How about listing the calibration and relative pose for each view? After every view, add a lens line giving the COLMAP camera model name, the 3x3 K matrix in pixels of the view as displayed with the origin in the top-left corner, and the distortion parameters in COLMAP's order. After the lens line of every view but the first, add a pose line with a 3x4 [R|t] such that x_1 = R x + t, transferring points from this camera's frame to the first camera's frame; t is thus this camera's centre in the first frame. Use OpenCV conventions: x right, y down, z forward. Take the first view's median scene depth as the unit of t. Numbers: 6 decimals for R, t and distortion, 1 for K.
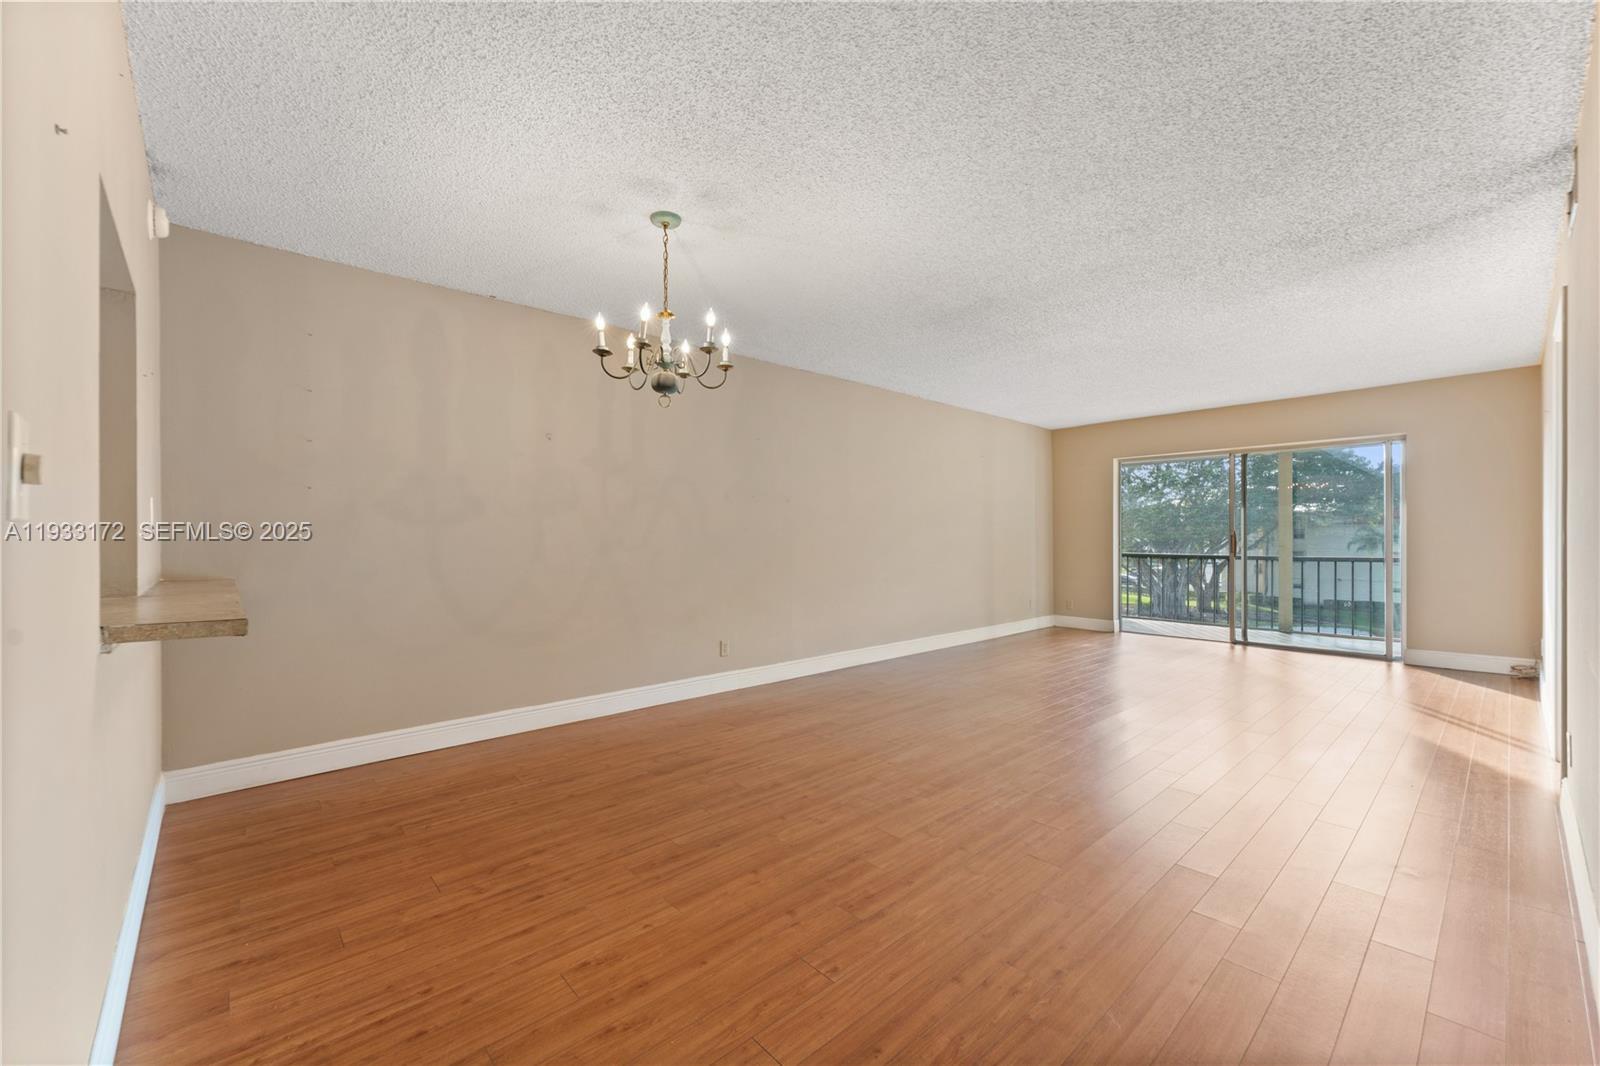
lens RADIAL K [[652.2, 0, 804.9], [0, 652.2, 538.4], [0, 0, 1]] dist [0.000867, -0.000354]
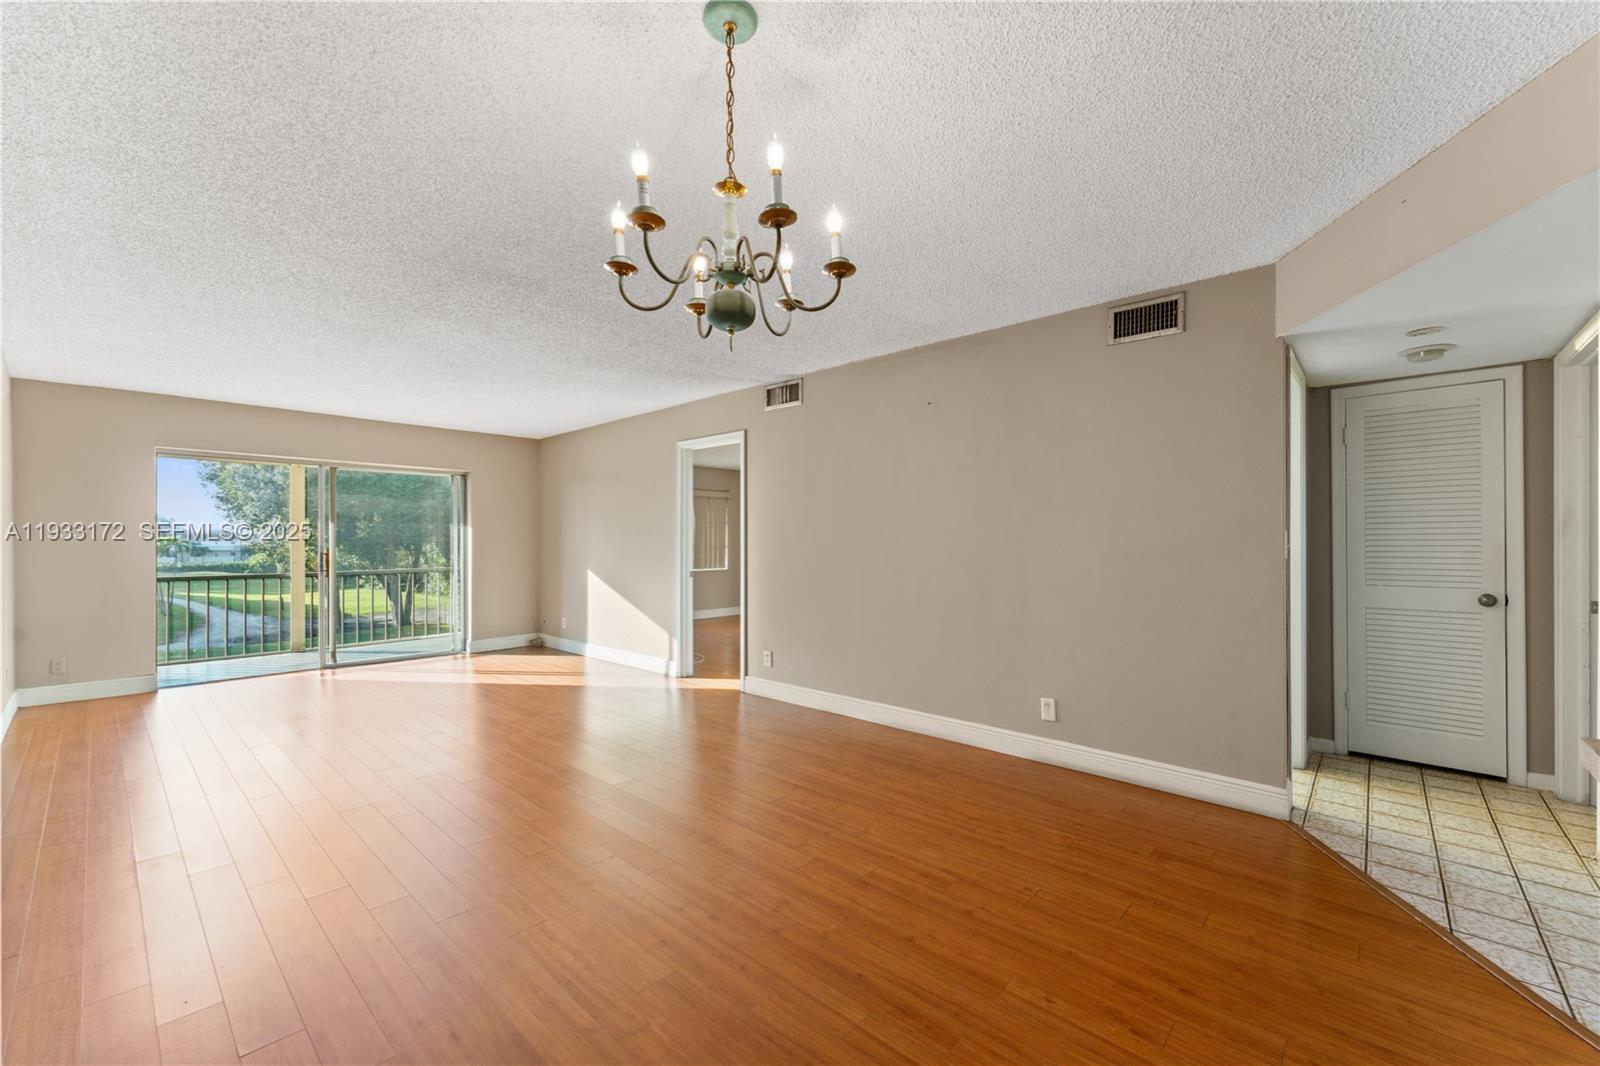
lens RADIAL K [[643.9, 0, 796.1], [0, 643.9, 540.3], [0, 0, 1]] dist [-0.000219, -0.000139]
pose [[-0.098626, 0.006151, 0.995106, -0.983285], [0.003753, 0.999976, -0.005809, -0.045160], [-0.995118, 0.003161, -0.098647, 1.272475]]
